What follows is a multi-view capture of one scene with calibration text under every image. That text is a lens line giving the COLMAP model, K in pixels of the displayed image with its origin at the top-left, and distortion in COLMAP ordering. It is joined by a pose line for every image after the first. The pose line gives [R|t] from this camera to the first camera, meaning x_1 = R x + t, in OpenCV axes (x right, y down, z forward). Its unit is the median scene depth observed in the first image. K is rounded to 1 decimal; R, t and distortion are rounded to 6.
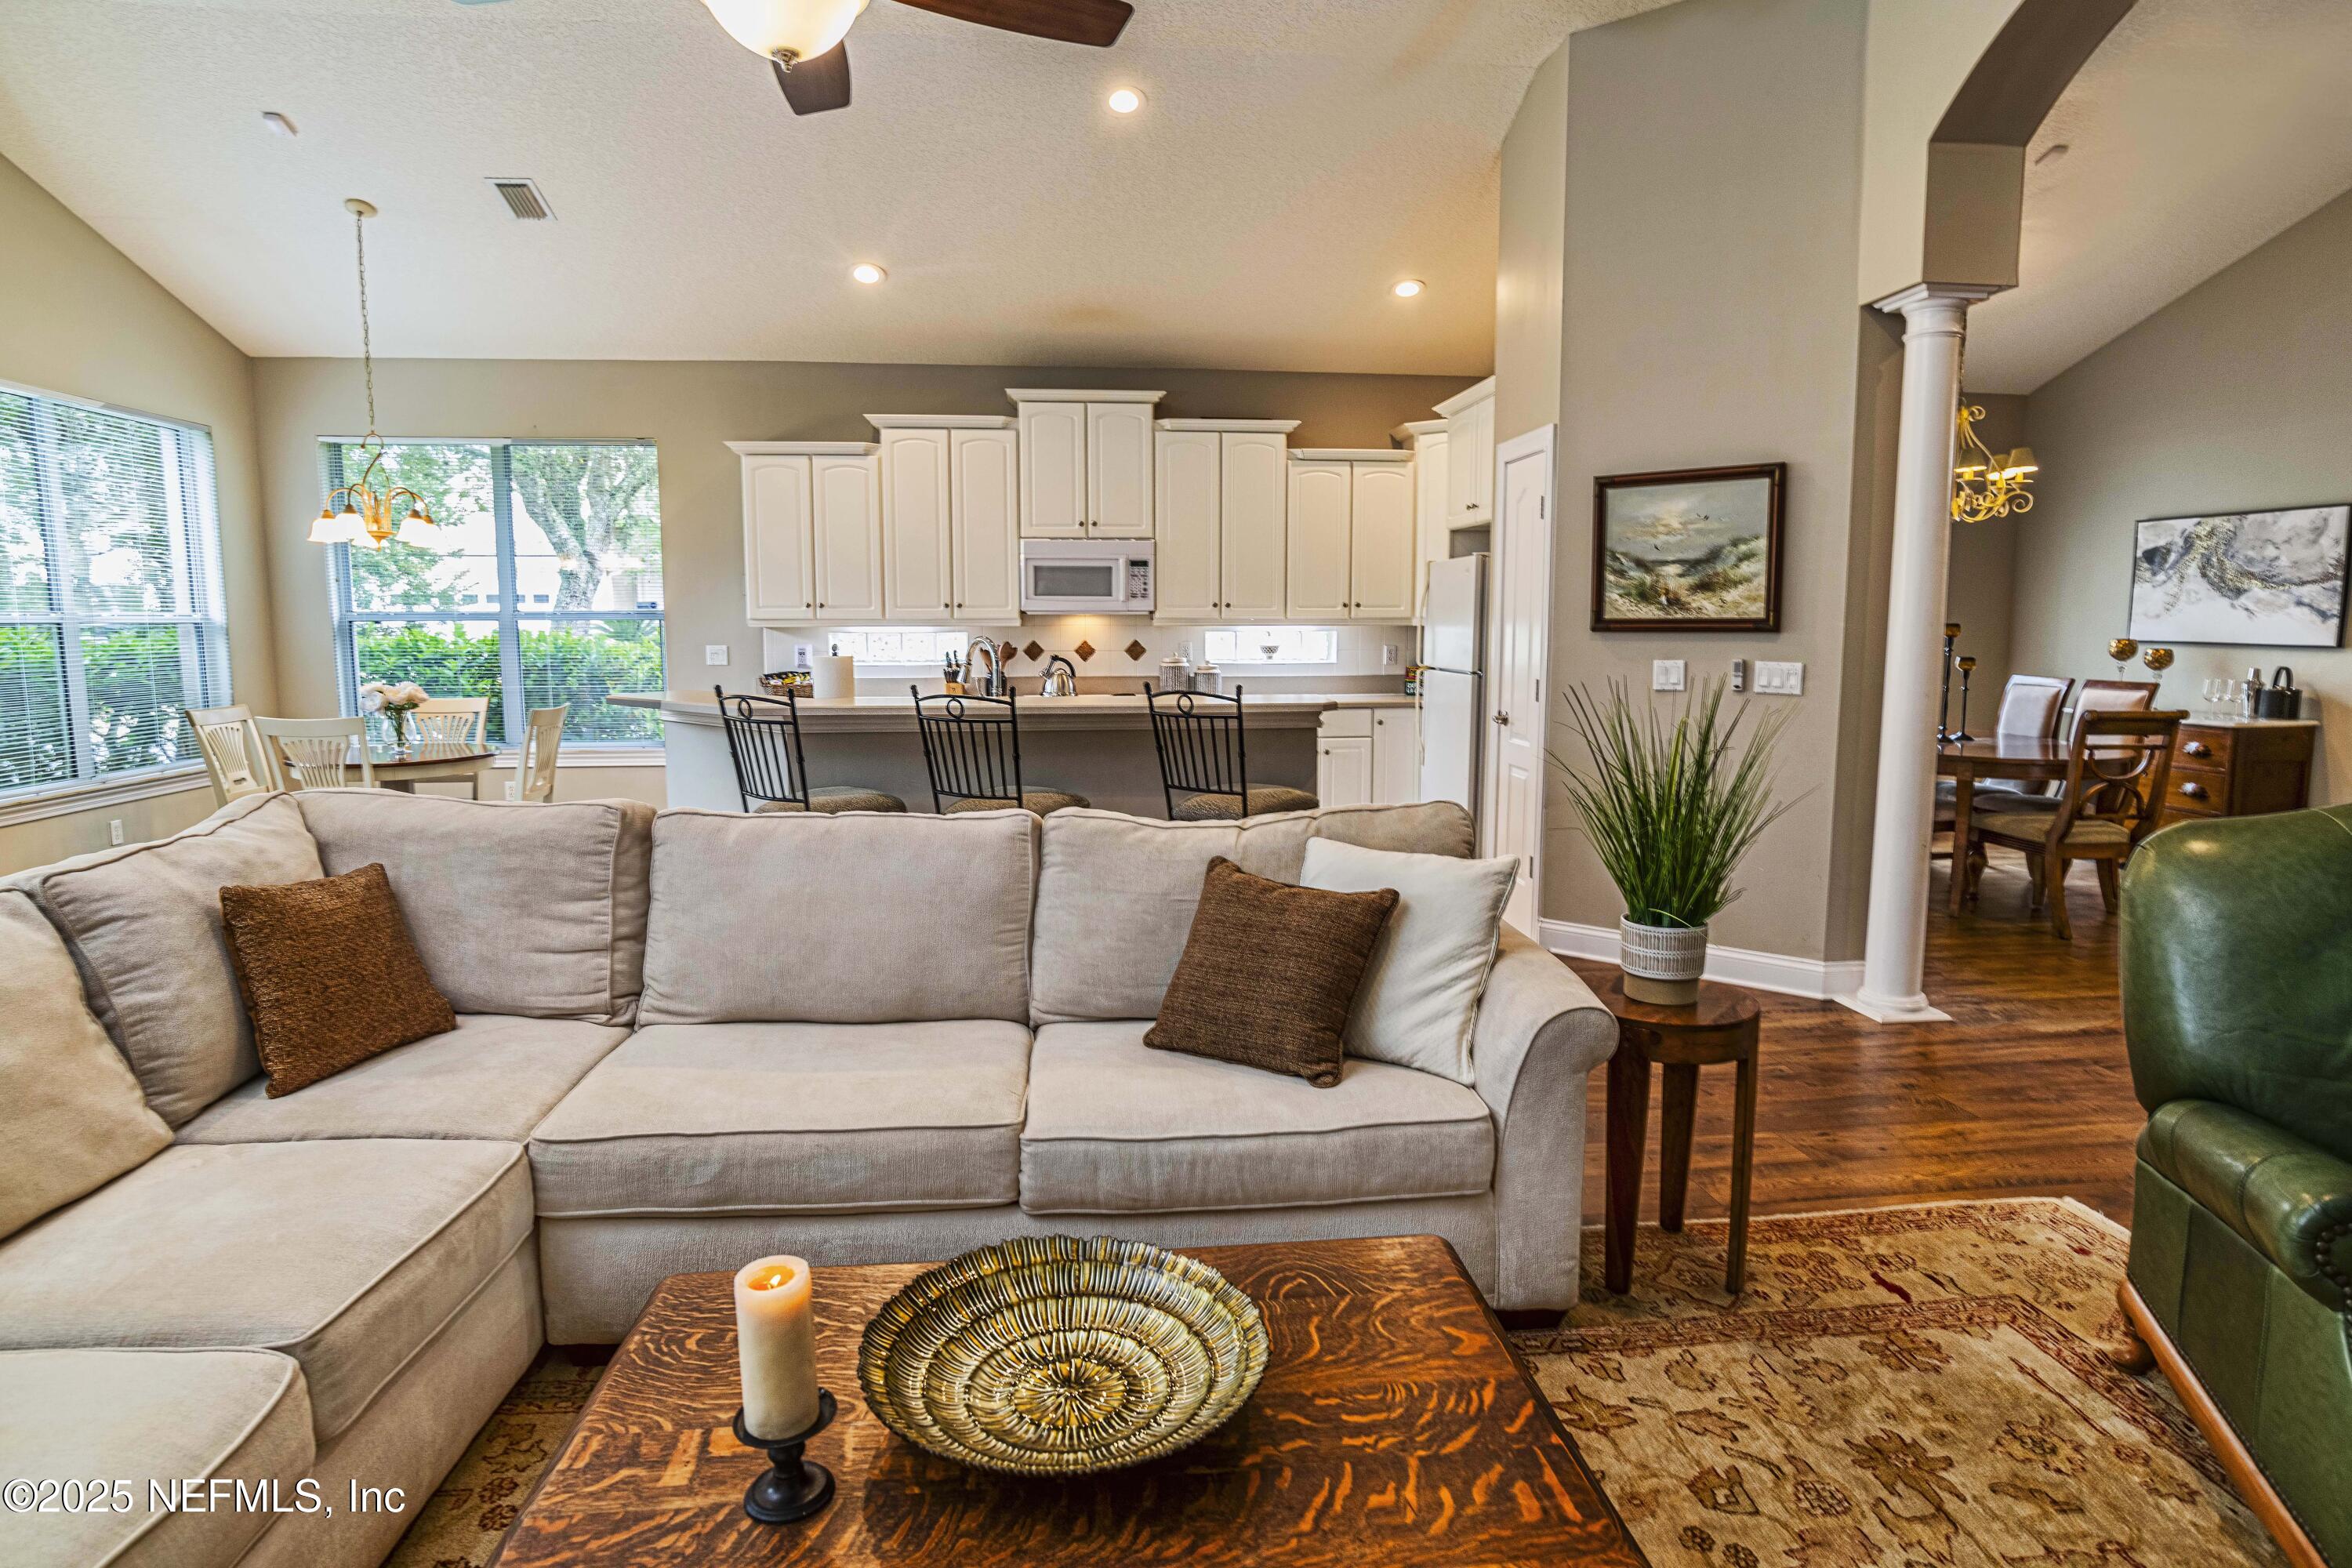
lens RADIAL K [[1240.4, 0, 1179.3], [0, 1240.4, 771.9], [0, 0, 1]] dist [-0.049066, 0.020479]
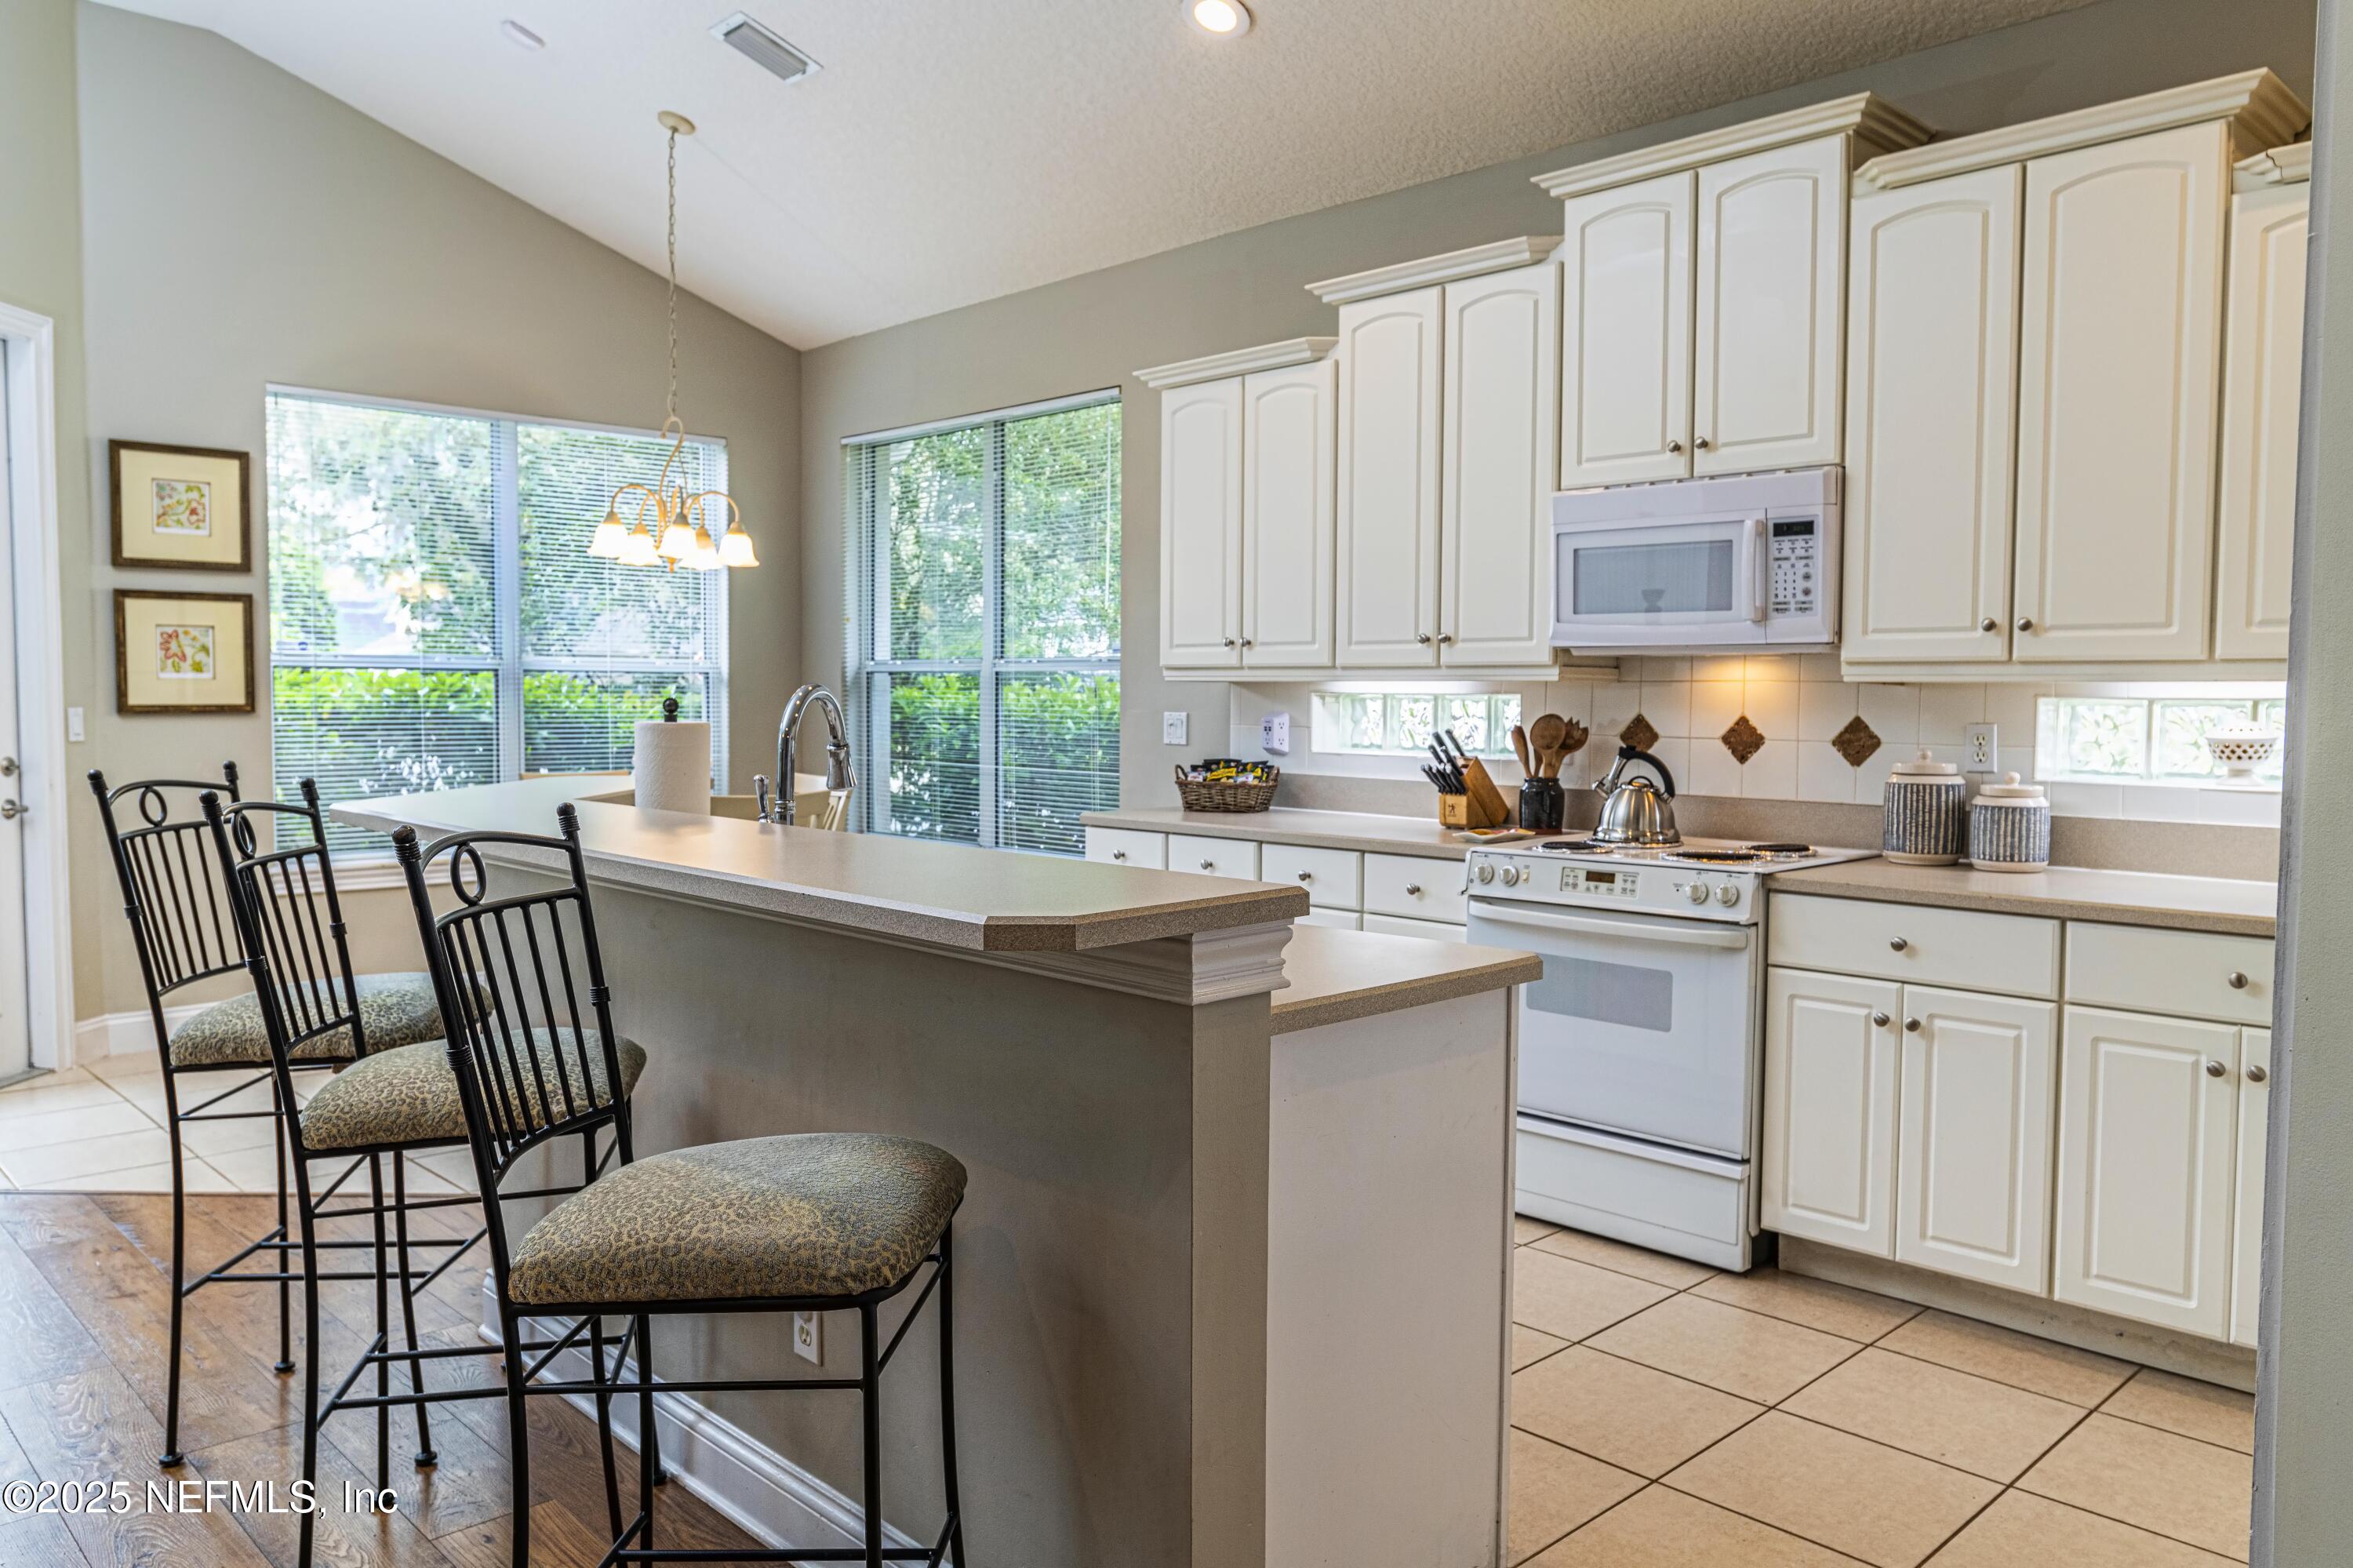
lens RADIAL K [[1683.6, 0, 1176.5], [0, 1683.6, 784.0], [0, 0, 1]] dist [-0.008666, -0.002742]
pose [[0.604984, 0.048534, -0.794757, 0.459070], [-0.102789, 0.994549, -0.017510, -0.085300], [0.789575, 0.092286, 0.606675, 0.809717]]
